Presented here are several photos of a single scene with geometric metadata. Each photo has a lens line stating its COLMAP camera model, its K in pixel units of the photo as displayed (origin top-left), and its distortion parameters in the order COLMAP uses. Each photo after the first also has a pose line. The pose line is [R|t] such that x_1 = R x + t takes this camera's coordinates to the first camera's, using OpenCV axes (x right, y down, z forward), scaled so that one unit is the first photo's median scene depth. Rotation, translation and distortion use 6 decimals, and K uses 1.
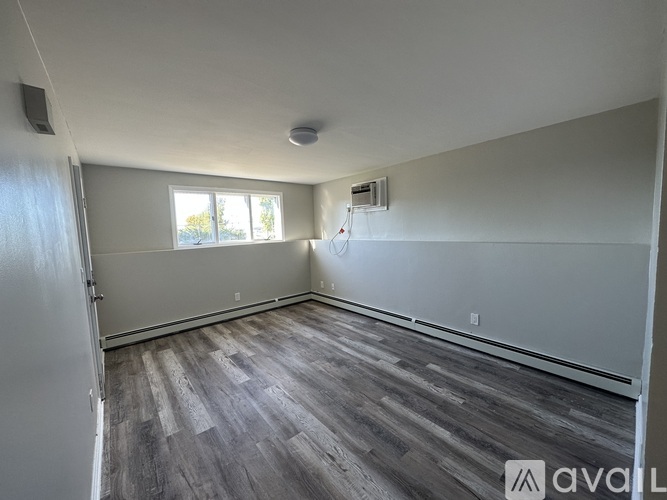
lens RADIAL K [[264.8, 0, 333.9], [0, 264.8, 249.7], [0, 0, 1]] dist [-0.000614, -0.000027]
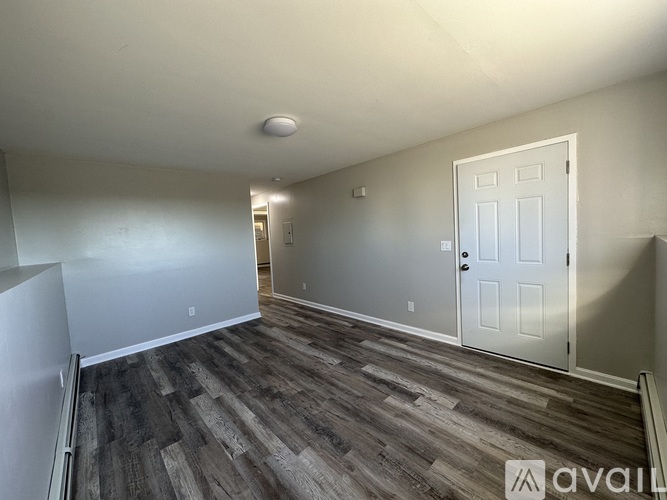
lens RADIAL K [[264.8, 0, 333.6], [0, 264.8, 249.2], [0, 0, 1]] dist [-0.000614, -0.000027]
pose [[-0.994438, 0.097226, -0.040490, -0.200570], [0.090507, 0.985496, 0.143546, -0.115512], [0.053859, 0.139083, -0.988815, 1.827200]]
